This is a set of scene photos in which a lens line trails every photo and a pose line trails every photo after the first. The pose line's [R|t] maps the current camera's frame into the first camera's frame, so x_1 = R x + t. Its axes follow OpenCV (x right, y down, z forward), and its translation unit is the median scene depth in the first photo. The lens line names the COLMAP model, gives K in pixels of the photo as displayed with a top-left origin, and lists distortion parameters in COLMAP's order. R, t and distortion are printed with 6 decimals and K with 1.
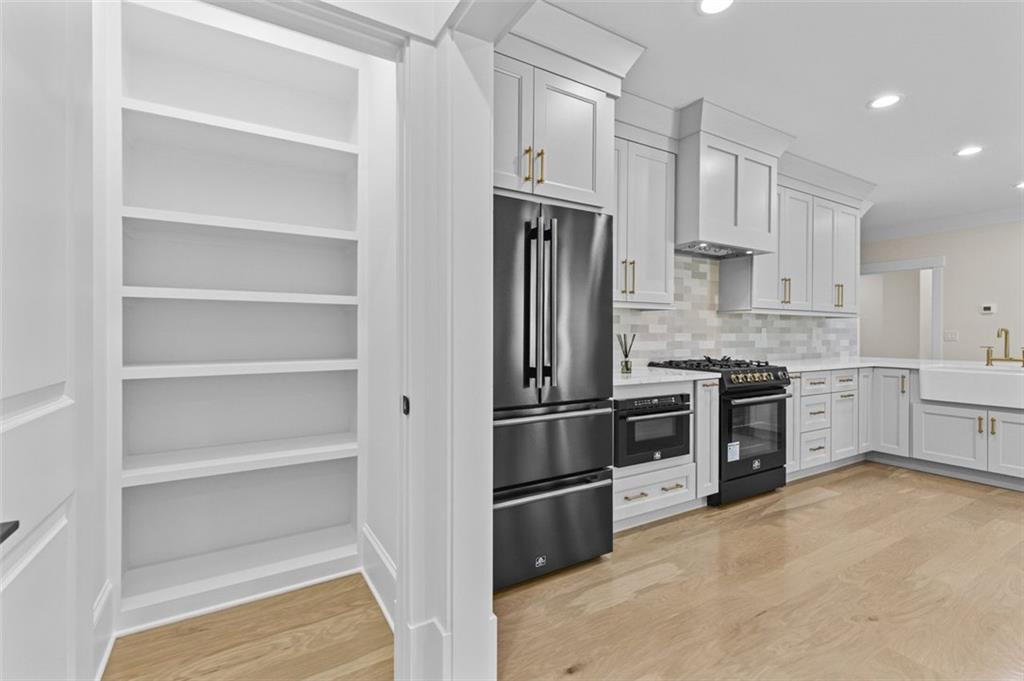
lens RADIAL K [[463.9, 0, 512.7], [0, 463.9, 331.3], [0, 0, 1]] dist [0.000498, 0.000397]
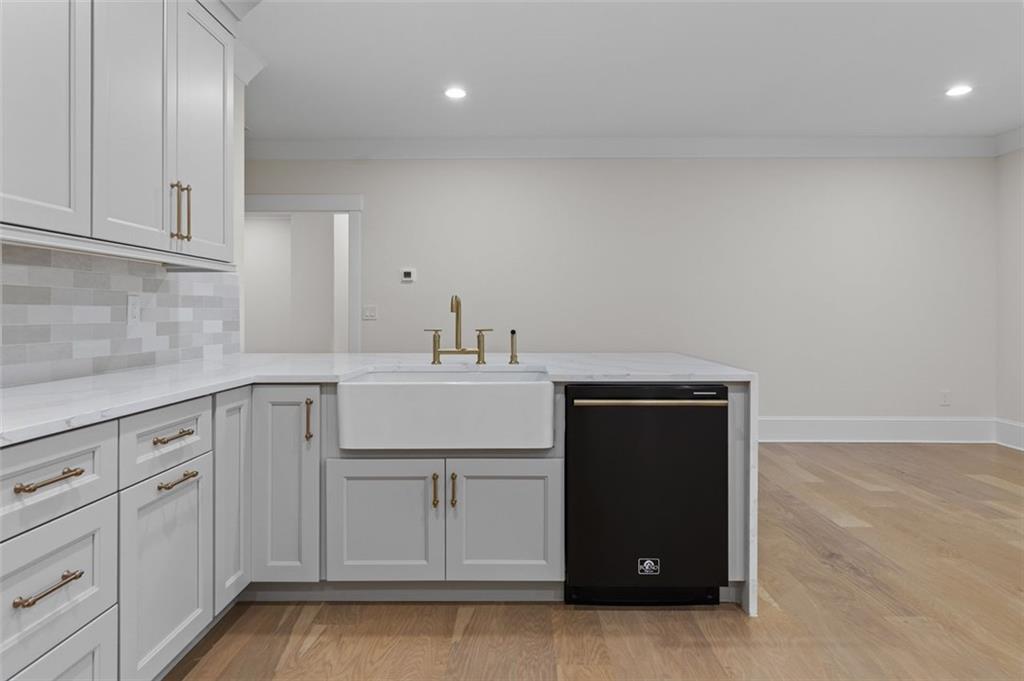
lens RADIAL K [[592.6, 0, 514.2], [0, 592.6, 312.4], [0, 0, 1]] dist [0.001498, 0.000720]
pose [[0.522955, -0.001603, 0.852359, 0.464703], [0.000630, 0.999999, 0.001494, 0.011564], [-0.852360, -0.000244, 0.522956, 0.540618]]
